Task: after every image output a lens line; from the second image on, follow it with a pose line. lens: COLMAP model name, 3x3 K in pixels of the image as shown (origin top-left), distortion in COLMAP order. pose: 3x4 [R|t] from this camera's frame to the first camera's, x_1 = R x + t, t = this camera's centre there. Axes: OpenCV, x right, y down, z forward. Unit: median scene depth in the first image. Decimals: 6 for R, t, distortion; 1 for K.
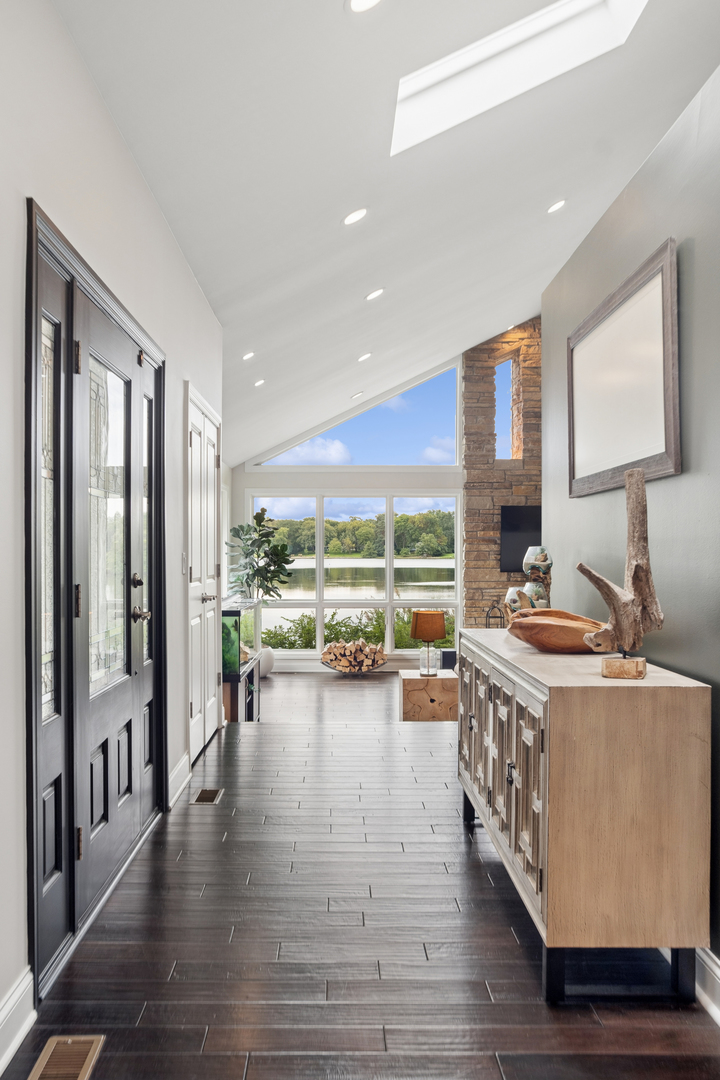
lens RADIAL K [[444.8, 0, 359.8], [0, 444.8, 546.2], [0, 0, 1]] dist [-0.005114, -0.000859]
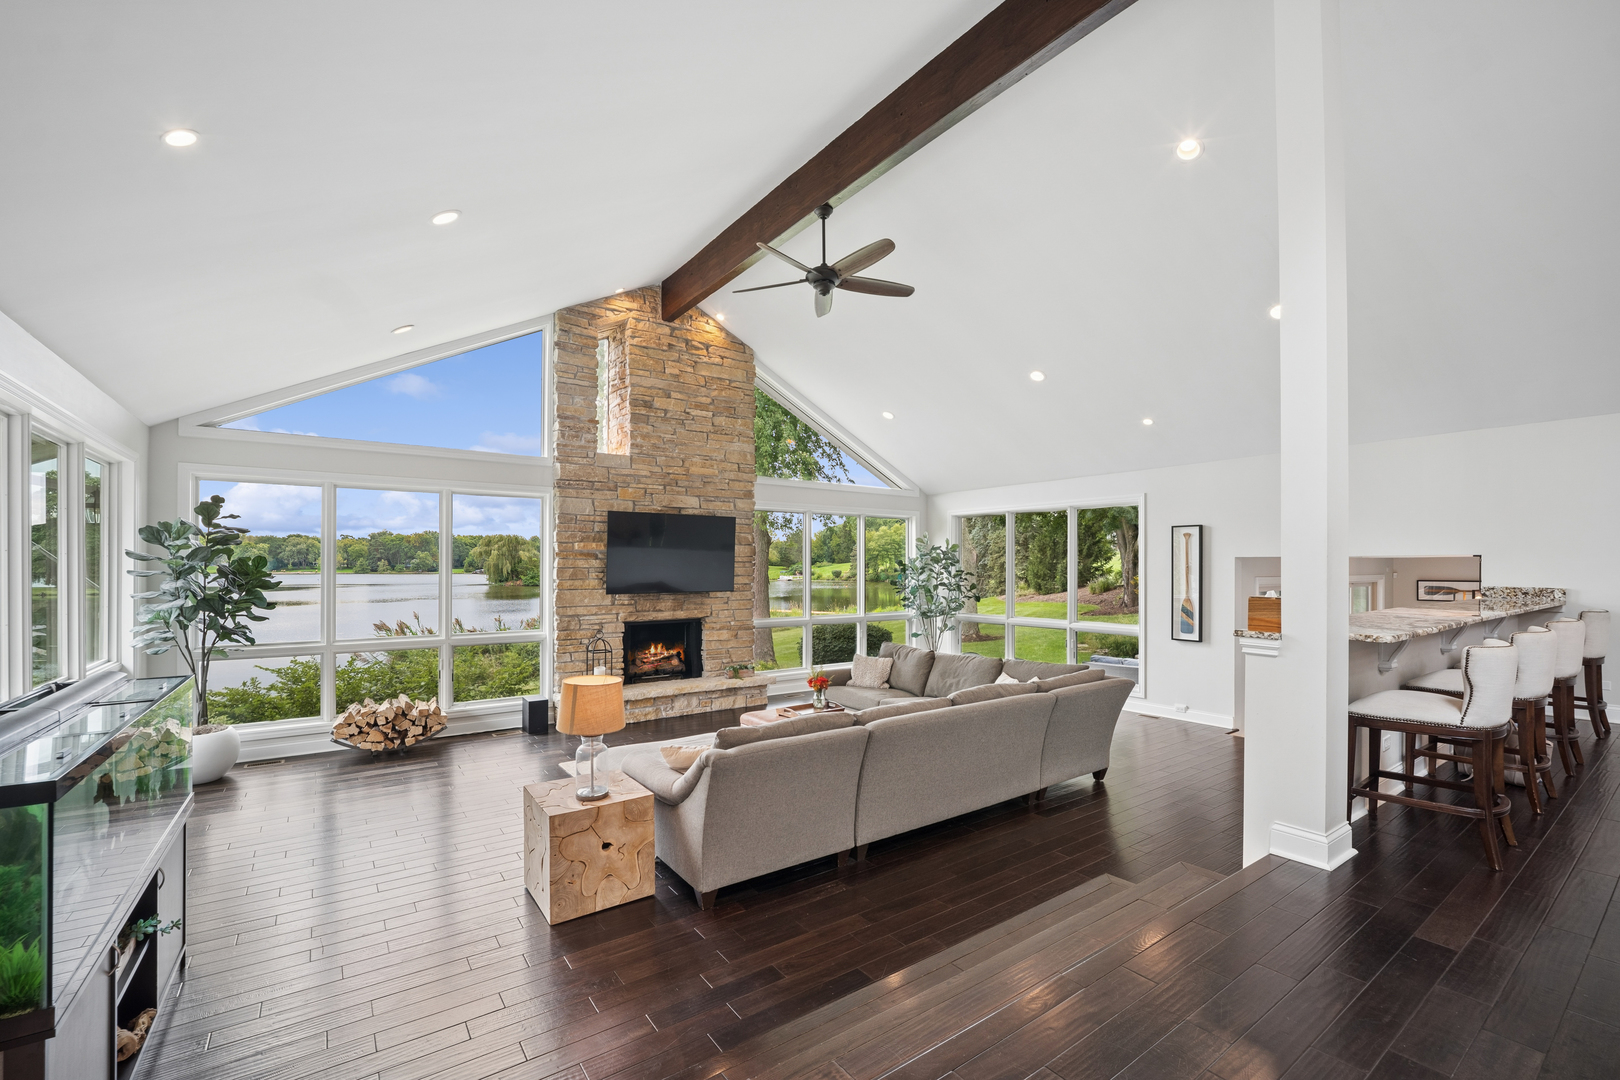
lens RADIAL K [[667.2, 0, 806.5], [0, 667.2, 561.3], [0, 0, 1]] dist [-0.005114, -0.000859]
pose [[0.867742, 0.005522, 0.496984, 0.029911], [-0.005872, 0.999982, -0.000858, -0.001431], [-0.496980, -0.002174, 0.867759, -0.184086]]
